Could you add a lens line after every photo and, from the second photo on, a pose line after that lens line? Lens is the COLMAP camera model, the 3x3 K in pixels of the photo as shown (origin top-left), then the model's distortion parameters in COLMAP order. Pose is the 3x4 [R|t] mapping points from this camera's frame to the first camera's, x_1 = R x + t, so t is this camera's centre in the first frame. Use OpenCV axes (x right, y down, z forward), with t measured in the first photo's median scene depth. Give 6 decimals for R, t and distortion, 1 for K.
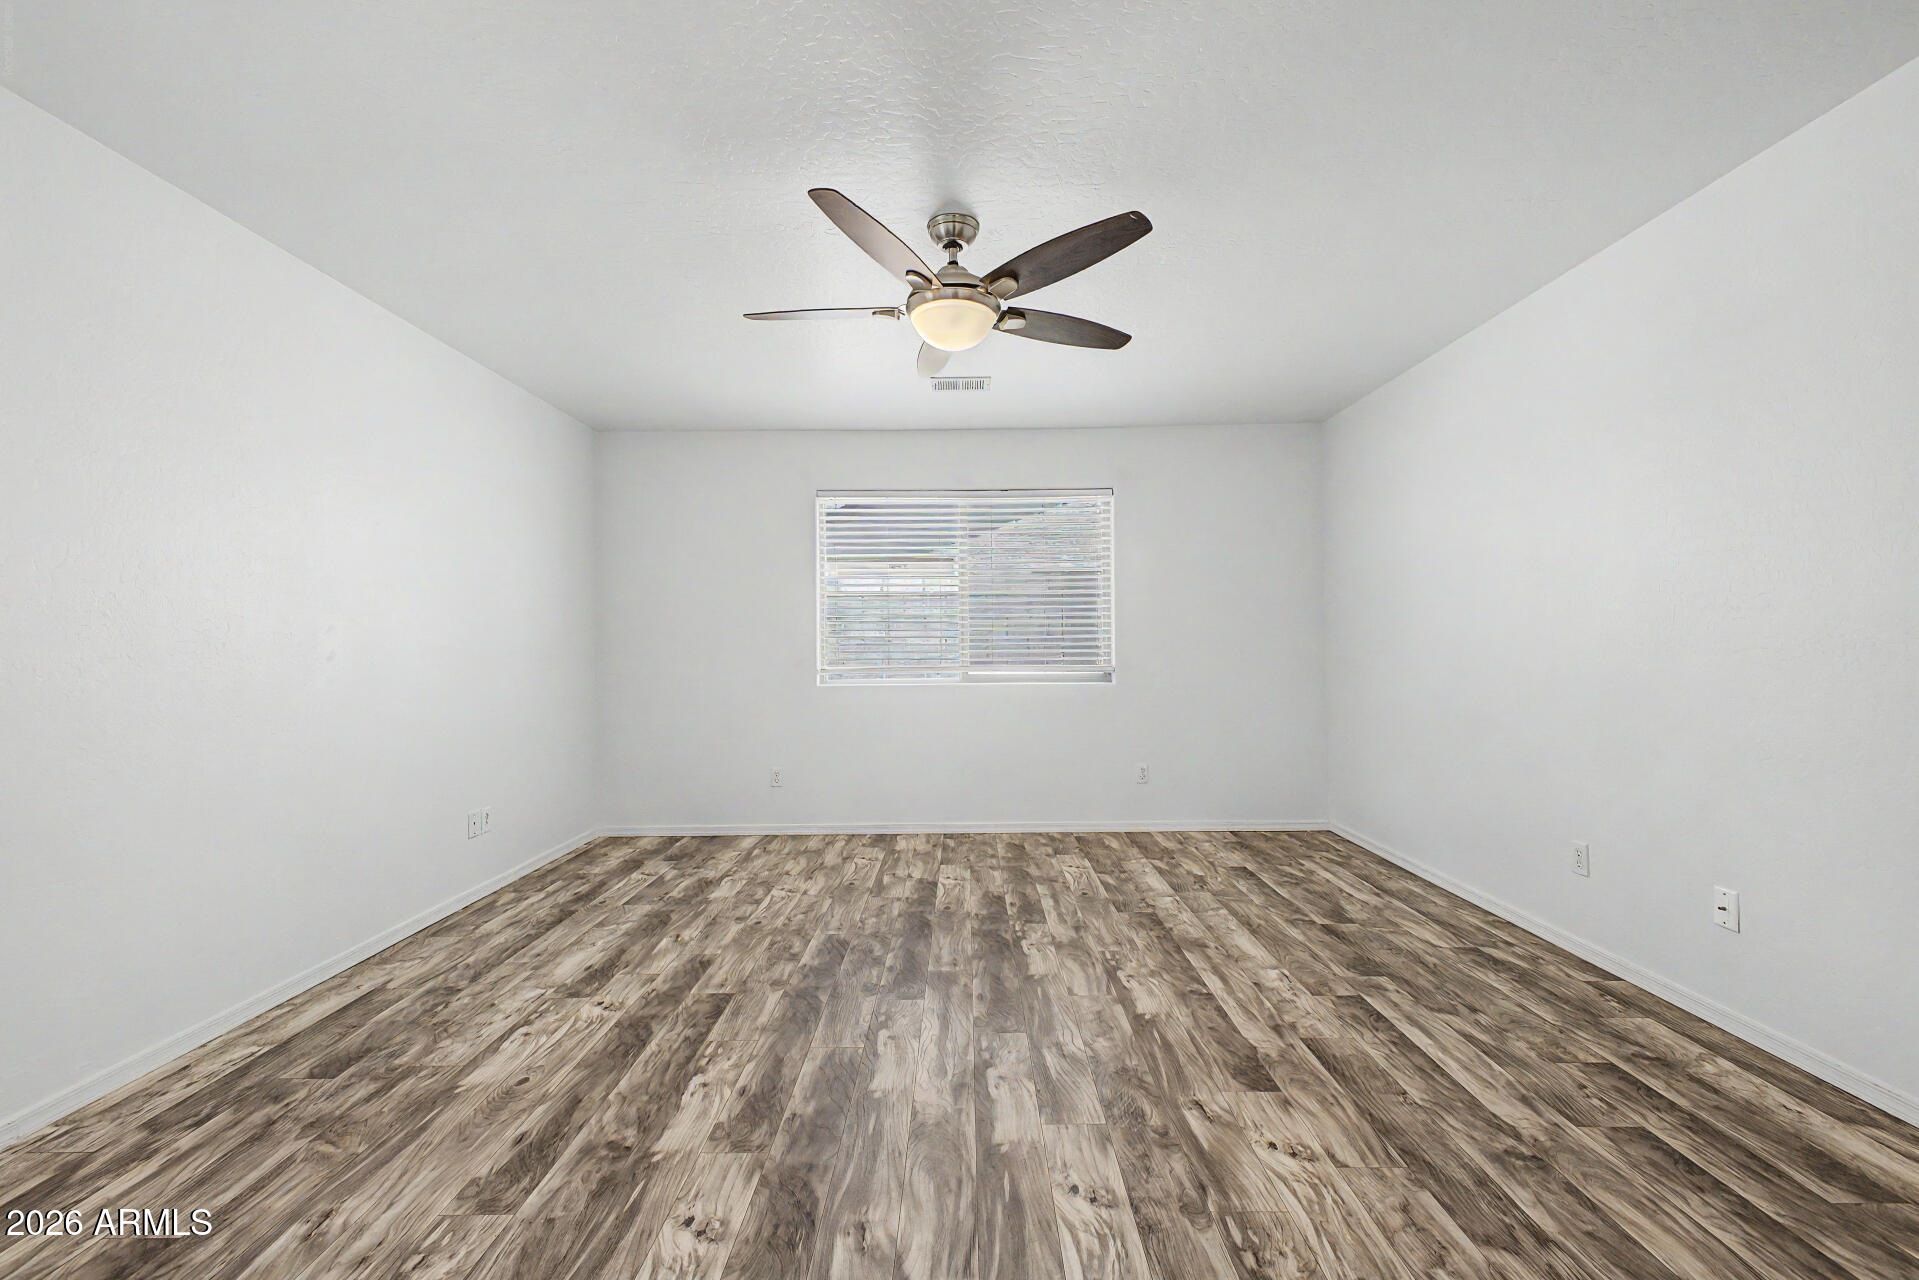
lens RADIAL K [[766.8, 0, 955.4], [0, 766.8, 635.3], [0, 0, 1]] dist [0.012556, -0.002590]
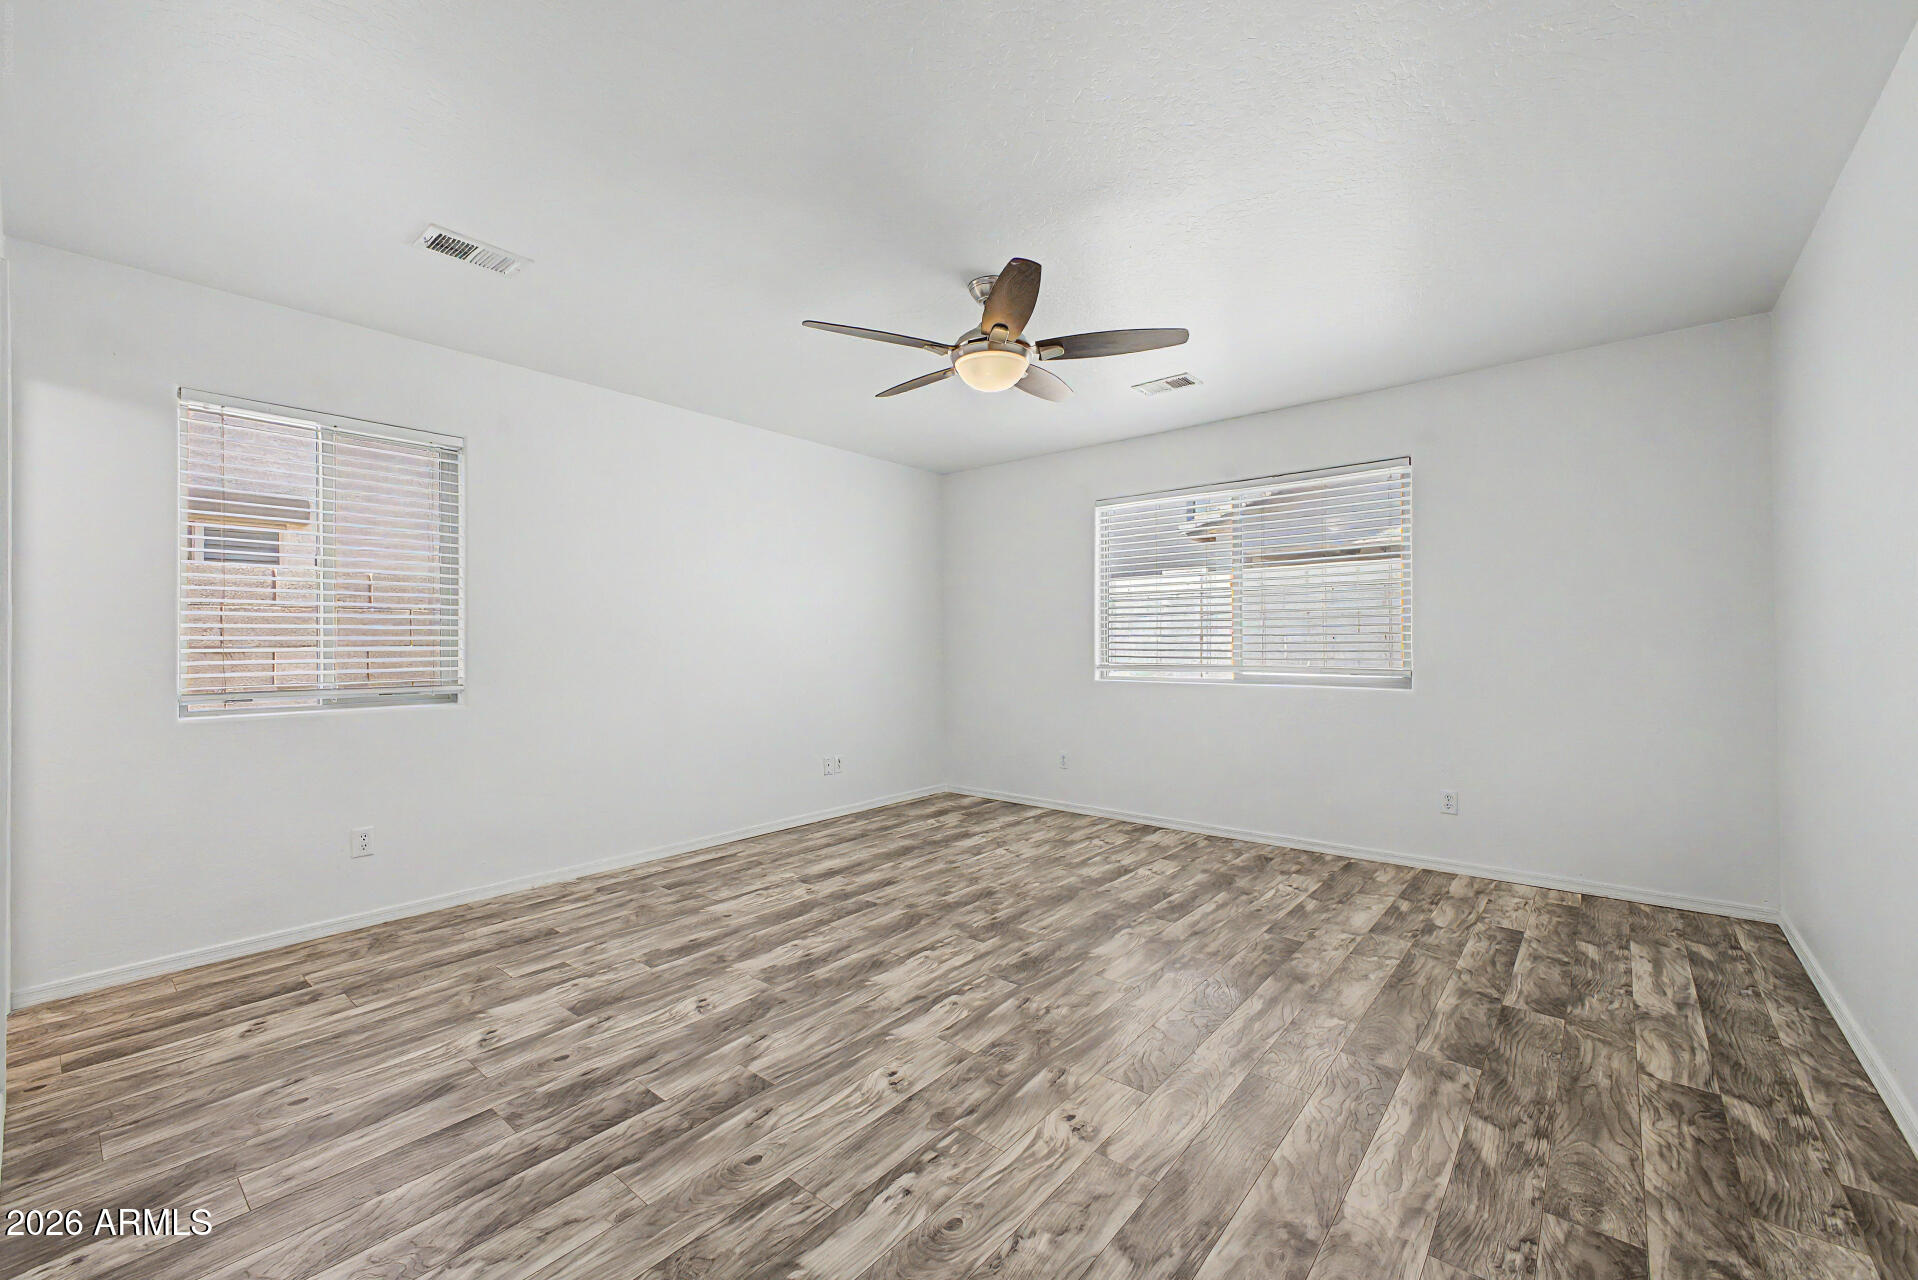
lens RADIAL K [[766.4, 0, 954.6], [0, 766.4, 639.9], [0, 0, 1]] dist [0.012556, -0.002590]
pose [[0.772733, 0.001903, -0.634729, 0.702718], [0.006089, 0.999927, 0.010410, -0.007797], [0.634702, -0.011908, 0.772665, 0.061725]]
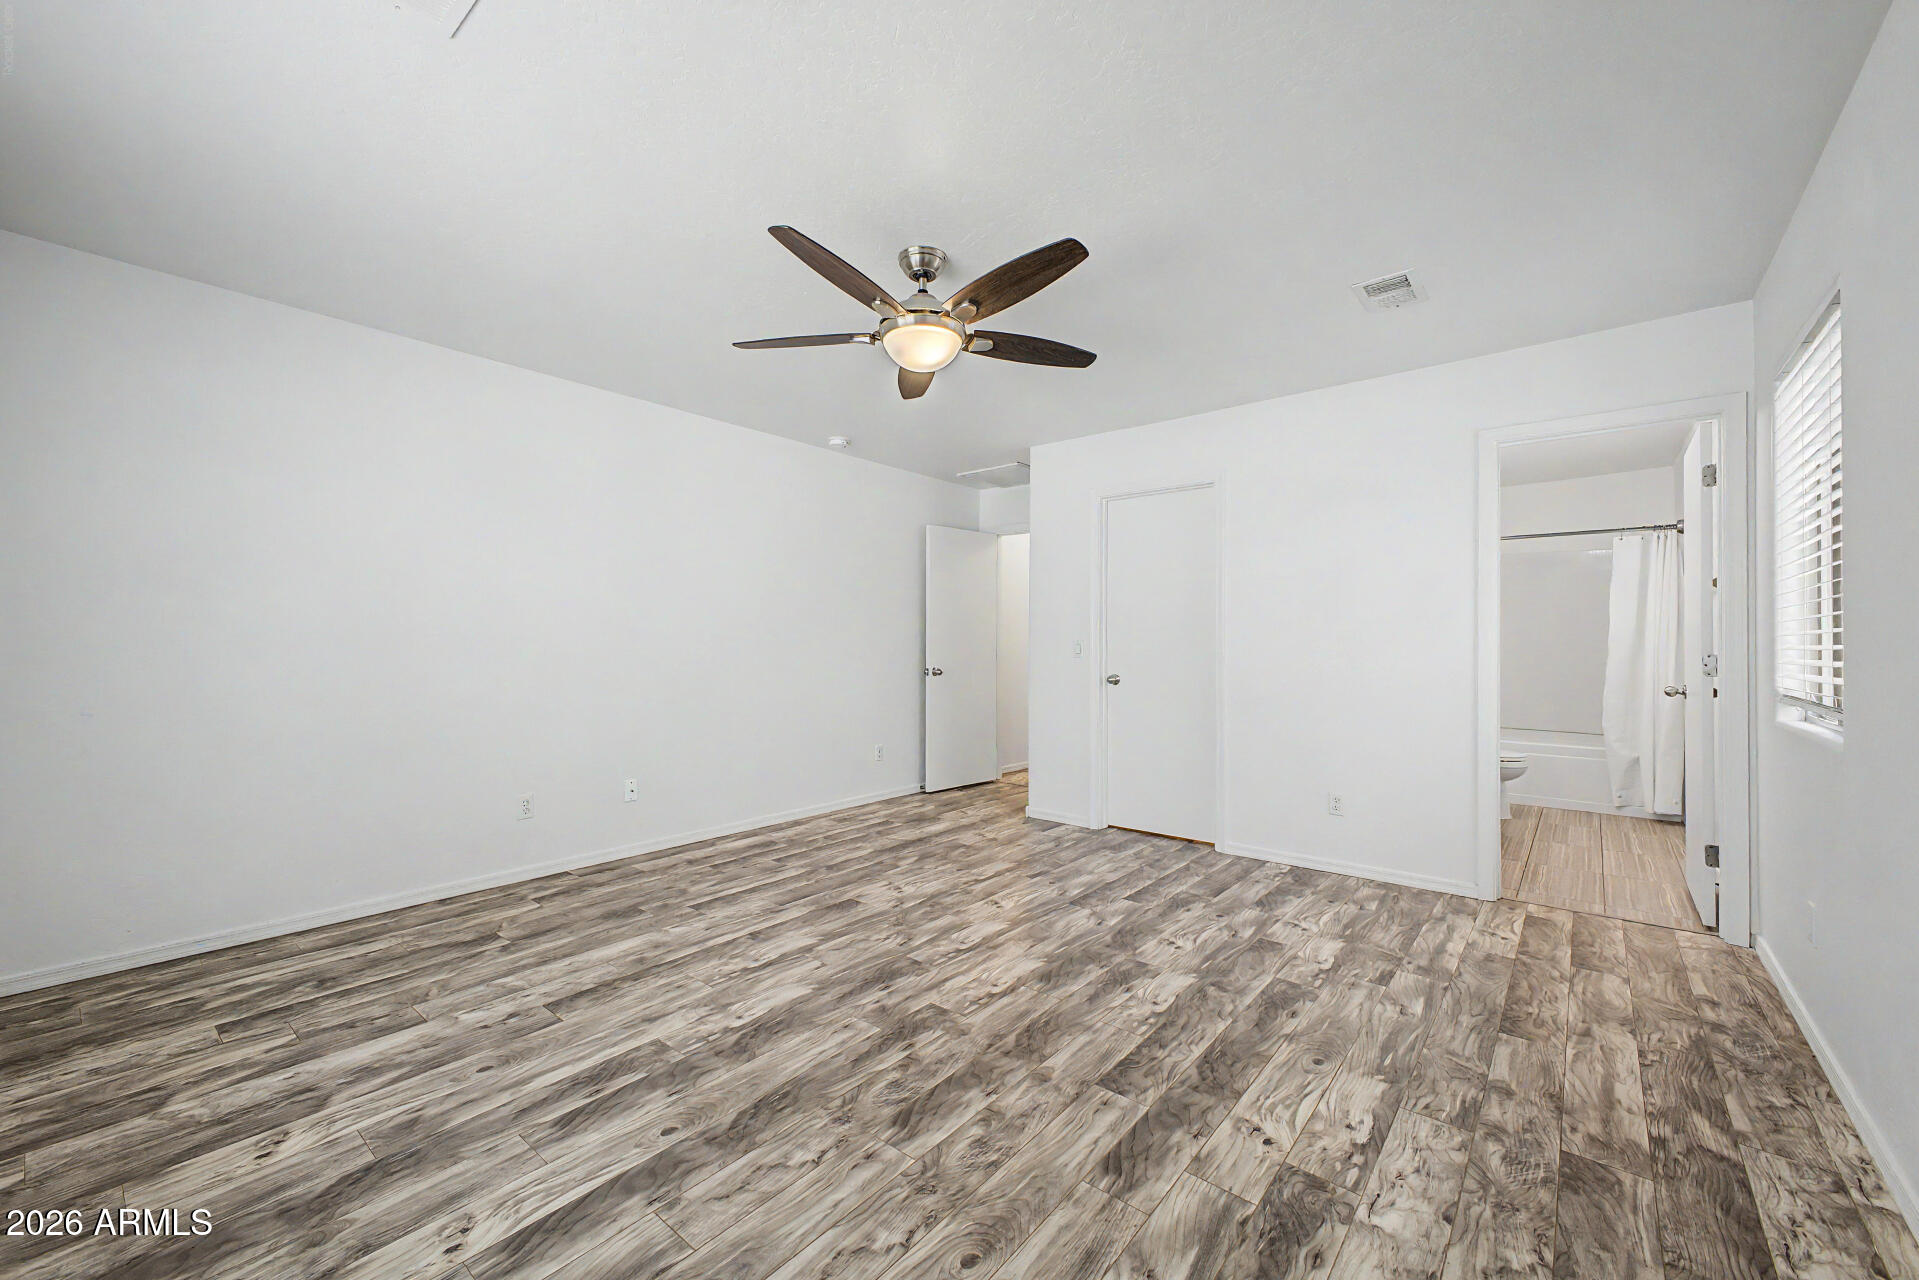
lens RADIAL K [[766.8, 0, 958.9], [0, 766.8, 648.0], [0, 0, 1]] dist [0.012556, -0.002590]
pose [[-0.780492, 0.005107, 0.625145, -0.717816], [-0.002971, 0.999925, -0.011878, 0.029288], [-0.625159, -0.011128, -0.780418, 1.822171]]
